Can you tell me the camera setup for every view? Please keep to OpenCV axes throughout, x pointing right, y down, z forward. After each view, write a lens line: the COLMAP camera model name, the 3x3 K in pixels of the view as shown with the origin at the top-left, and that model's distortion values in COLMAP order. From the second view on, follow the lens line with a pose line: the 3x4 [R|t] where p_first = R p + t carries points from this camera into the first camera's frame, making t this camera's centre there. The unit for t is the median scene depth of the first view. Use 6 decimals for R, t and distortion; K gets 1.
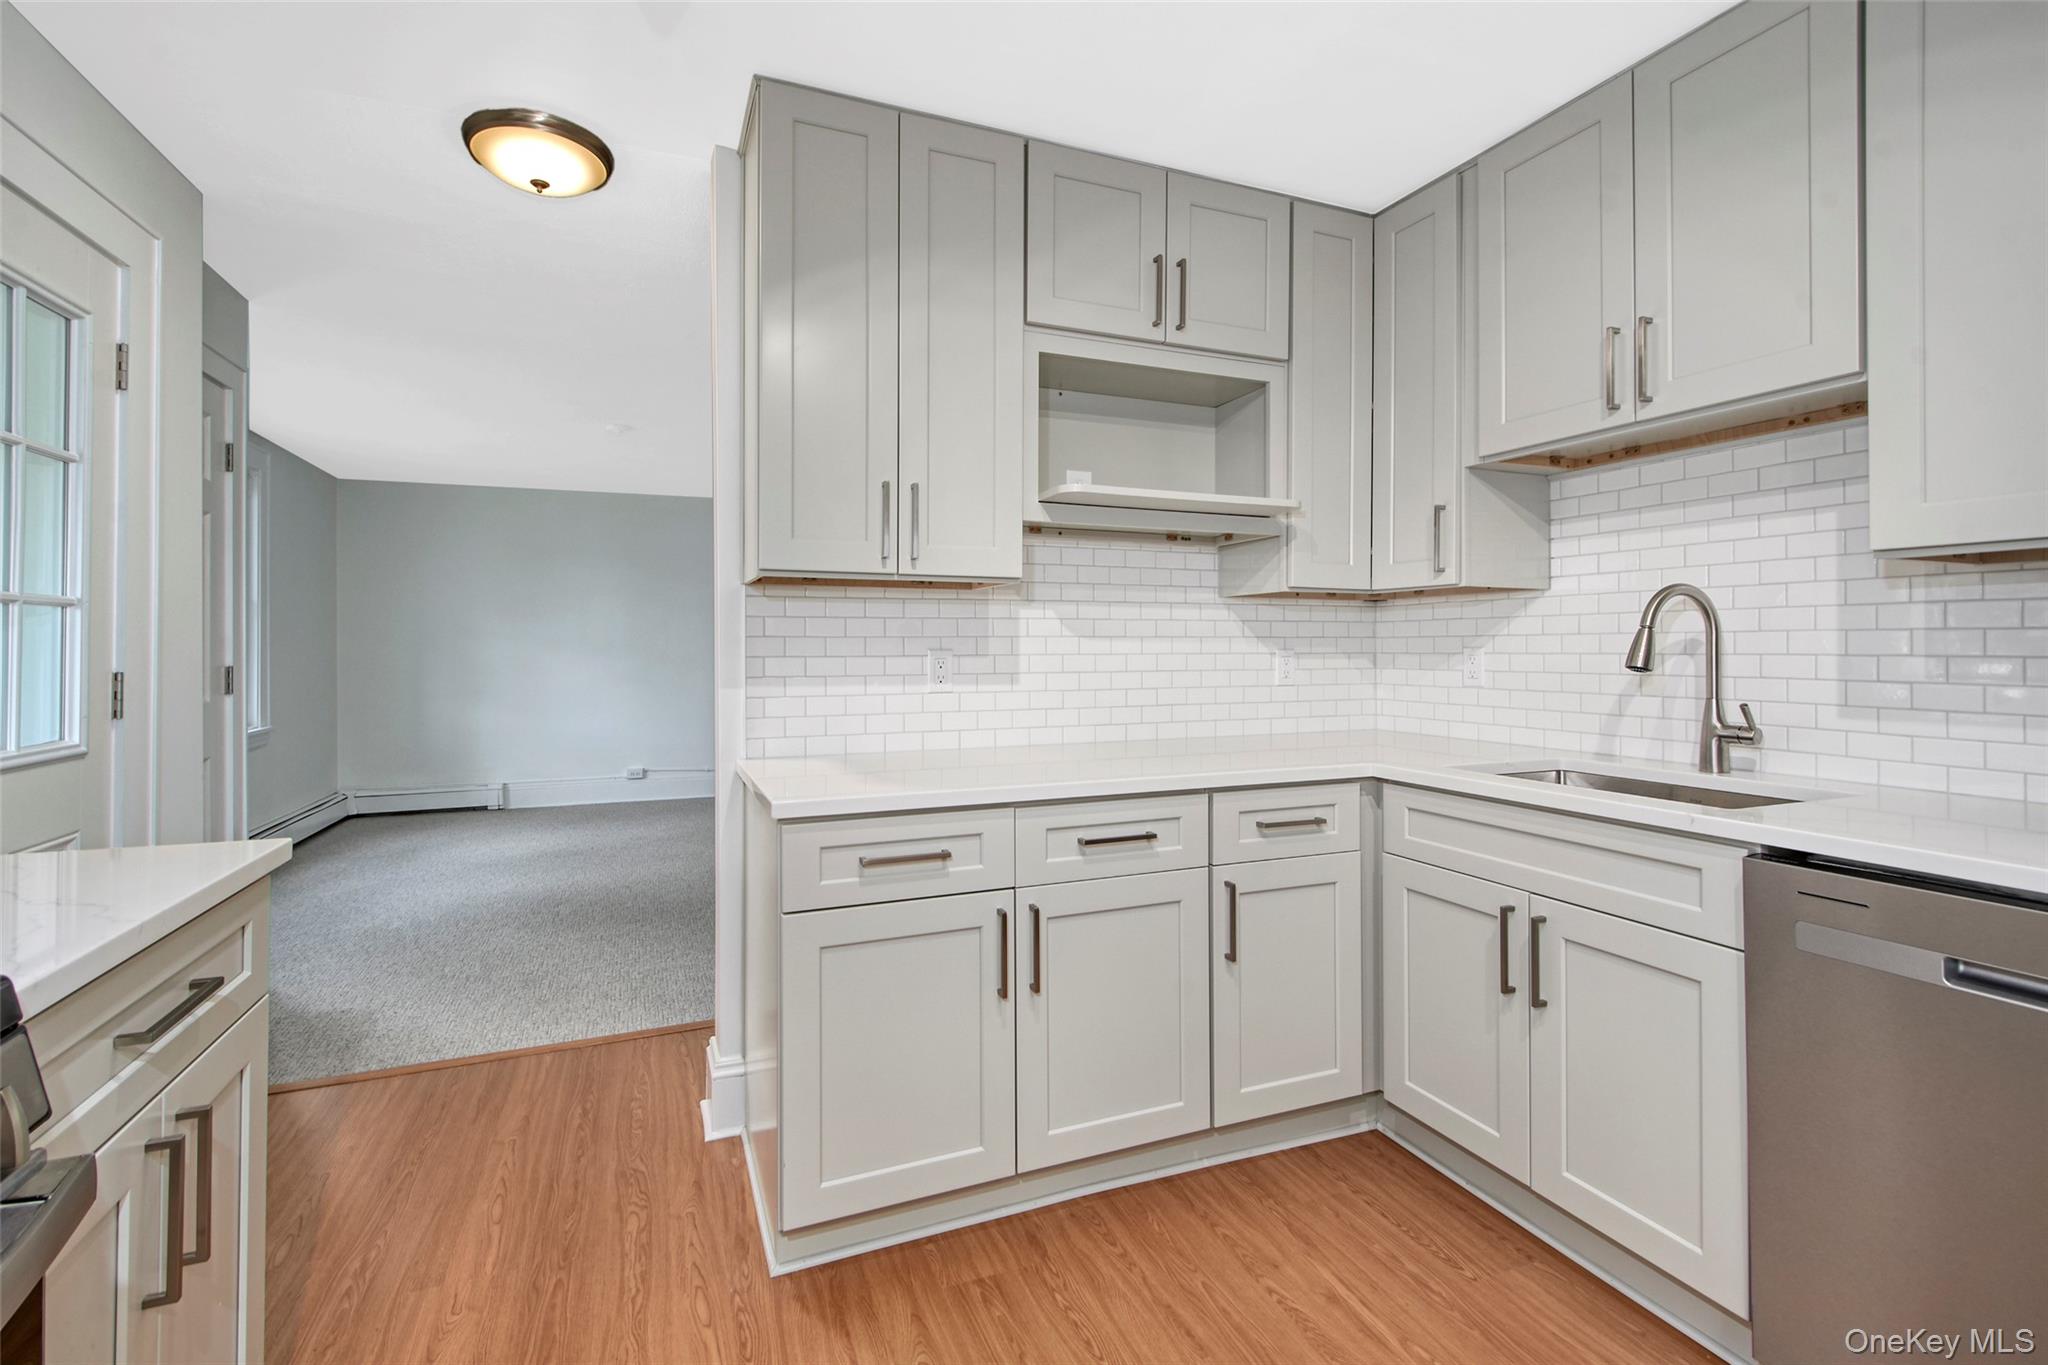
lens RADIAL K [[911.7, 0, 1060.3], [0, 911.7, 642.8], [0, 0, 1]] dist [0.002183, -0.000136]
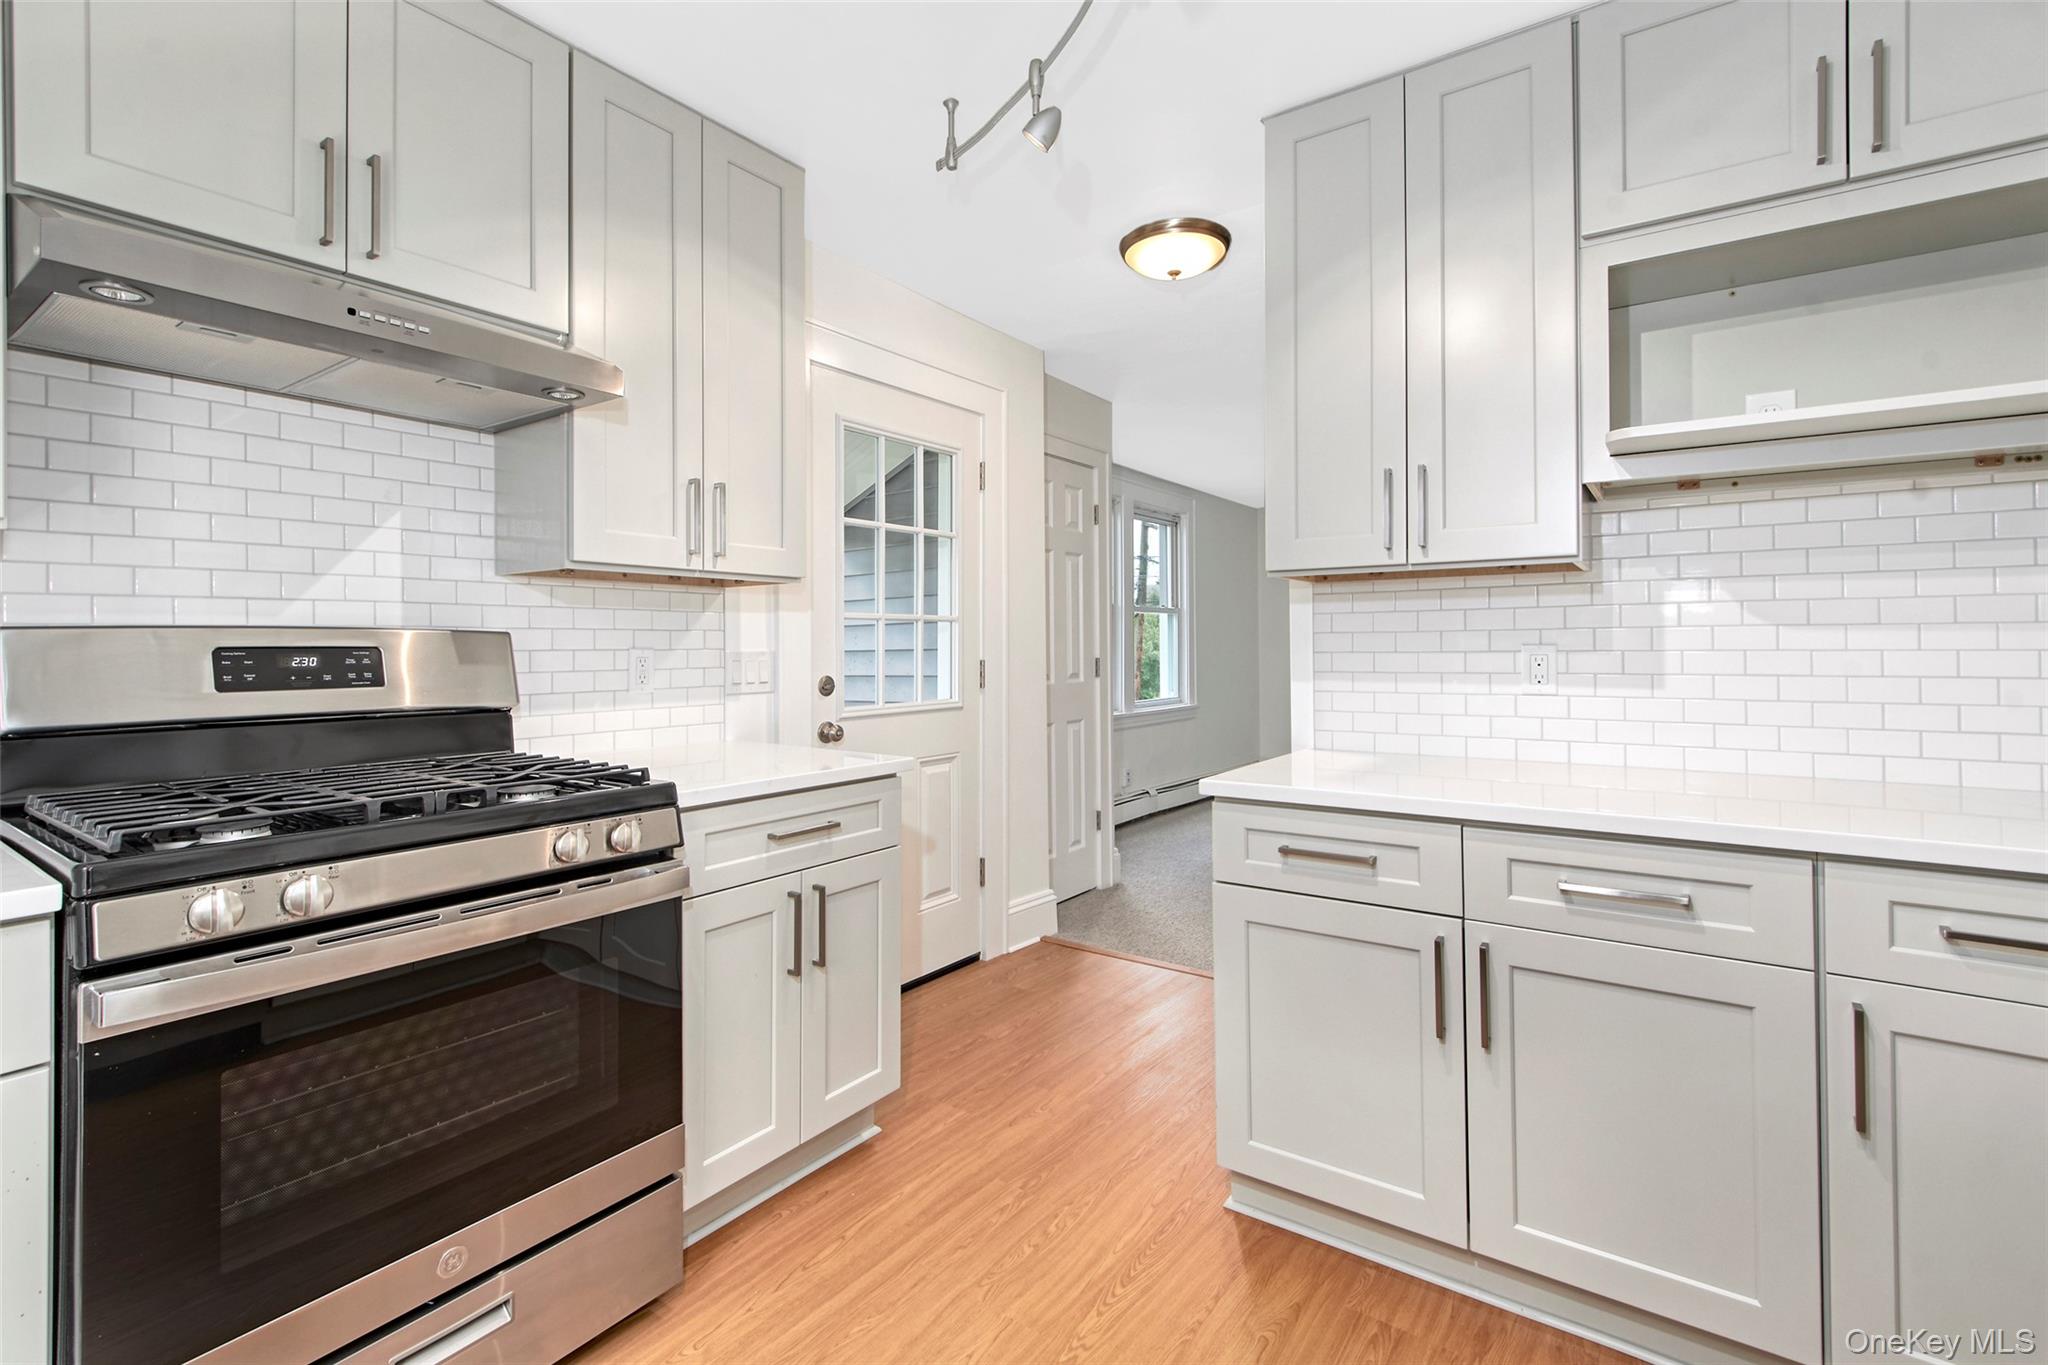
lens RADIAL K [[955.7, 0, 1024.3], [0, 955.7, 632.0], [0, 0, 1]] dist [-0.003326, -0.000386]
pose [[0.513447, -0.014798, -0.857994, 0.422701], [0.009560, 0.999888, -0.011524, 0.001722], [0.858068, -0.002286, 0.513531, 0.141634]]
